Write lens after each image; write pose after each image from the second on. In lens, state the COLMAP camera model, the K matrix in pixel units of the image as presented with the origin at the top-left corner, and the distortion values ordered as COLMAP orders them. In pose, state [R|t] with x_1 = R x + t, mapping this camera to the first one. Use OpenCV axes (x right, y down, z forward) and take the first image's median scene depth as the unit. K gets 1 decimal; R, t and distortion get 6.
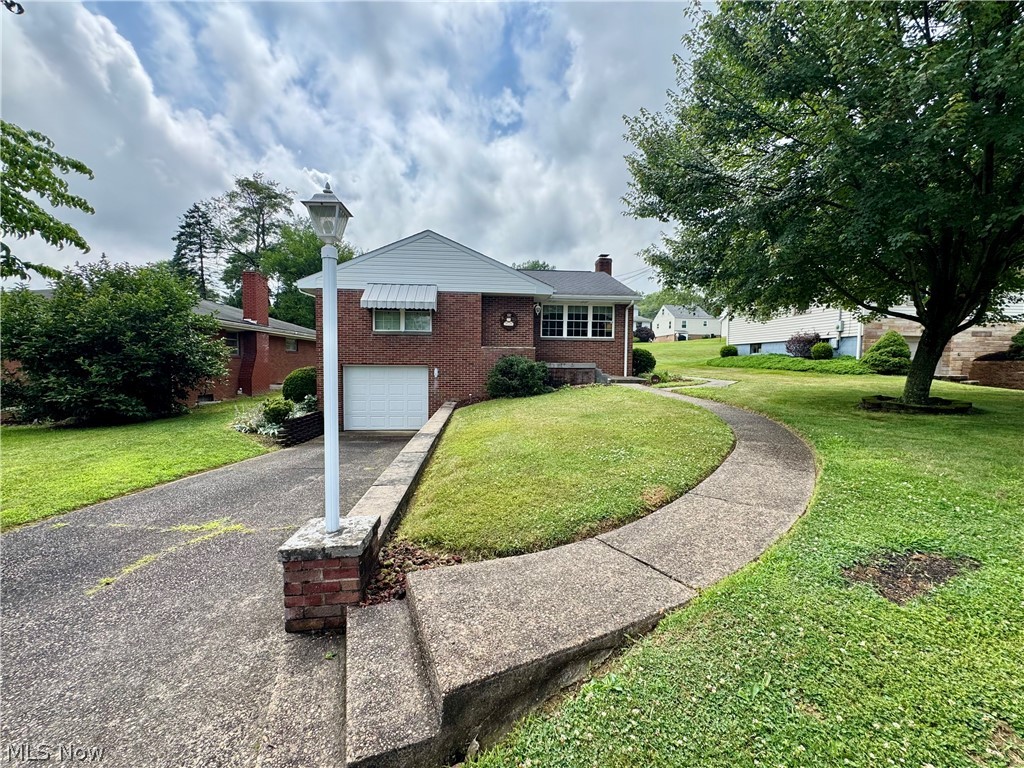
lens RADIAL K [[408.4, 0, 509.8], [0, 408.4, 385.2], [0, 0, 1]] dist [-0.002415, -0.000269]
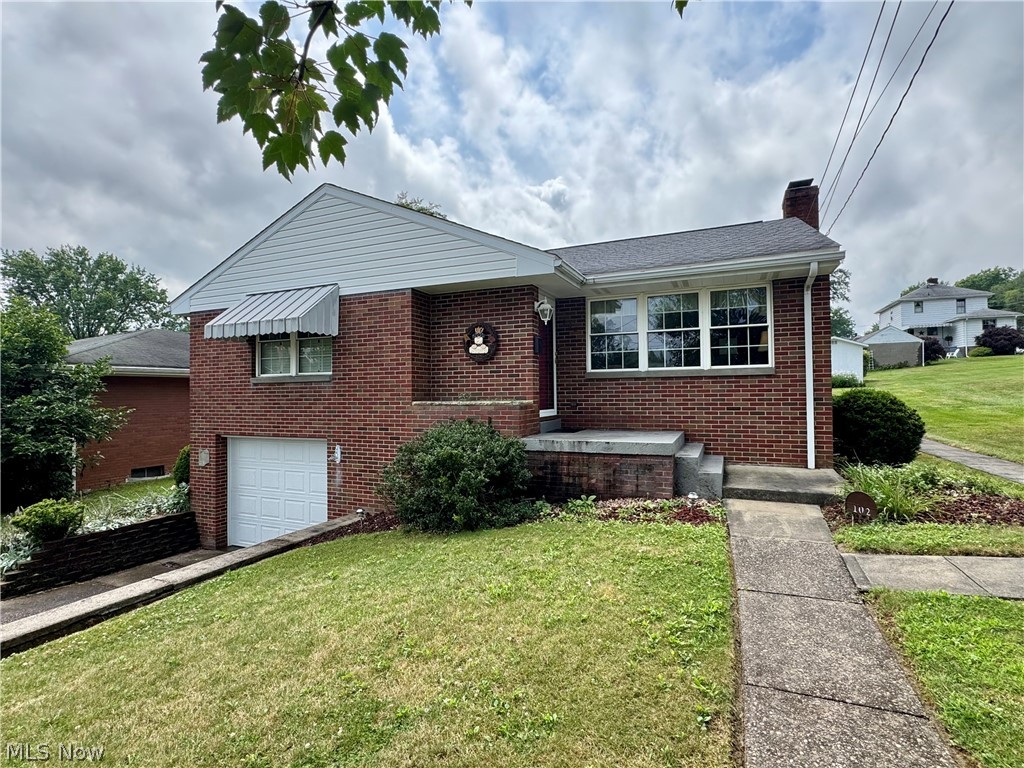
lens RADIAL K [[528.8, 0, 512.9], [0, 528.8, 379.9], [0, 0, 1]] dist [0.000060, 0.000030]
pose [[0.879911, -0.027185, -0.474360, 0.316201], [-0.006480, 0.997582, -0.069192, -0.076972], [0.475094, 0.063956, 0.877608, 0.510157]]
